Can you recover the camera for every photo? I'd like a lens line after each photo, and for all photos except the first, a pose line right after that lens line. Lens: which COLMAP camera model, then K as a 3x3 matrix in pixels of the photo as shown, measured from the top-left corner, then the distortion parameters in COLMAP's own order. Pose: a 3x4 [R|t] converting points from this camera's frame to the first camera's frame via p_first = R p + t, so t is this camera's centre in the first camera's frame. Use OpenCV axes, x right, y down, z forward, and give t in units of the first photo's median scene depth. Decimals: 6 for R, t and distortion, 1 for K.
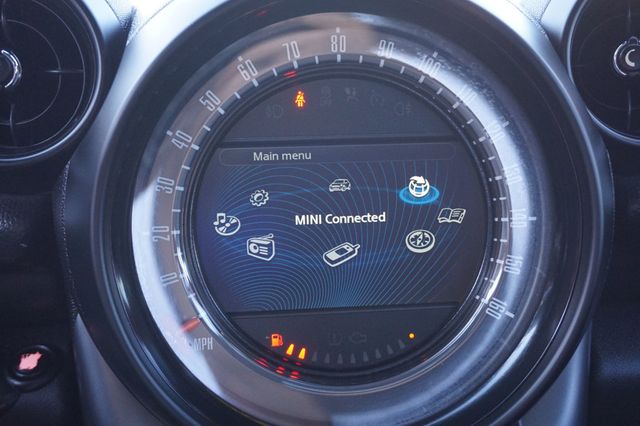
lens RADIAL K [[680.2, 0, 320.0], [0, 680.2, 213.0], [0, 0, 1]] dist [0.018099, 0.004645]
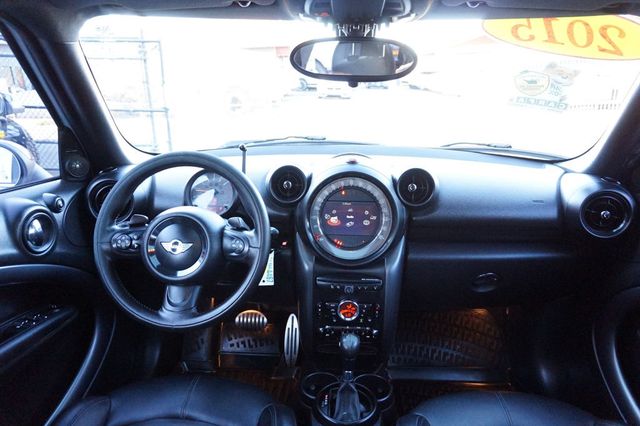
lens RADIAL K [[433.6, 0, 320.0], [0, 433.6, 213.0], [0, 0, 1]] dist [-0.046189, 0.052032]
pose [[0.987835, 0.060235, -0.143368, 0.269556], [-0.063773, 0.997760, -0.020205, 0.059696], [0.141829, 0.029103, 0.989463, -2.203498]]
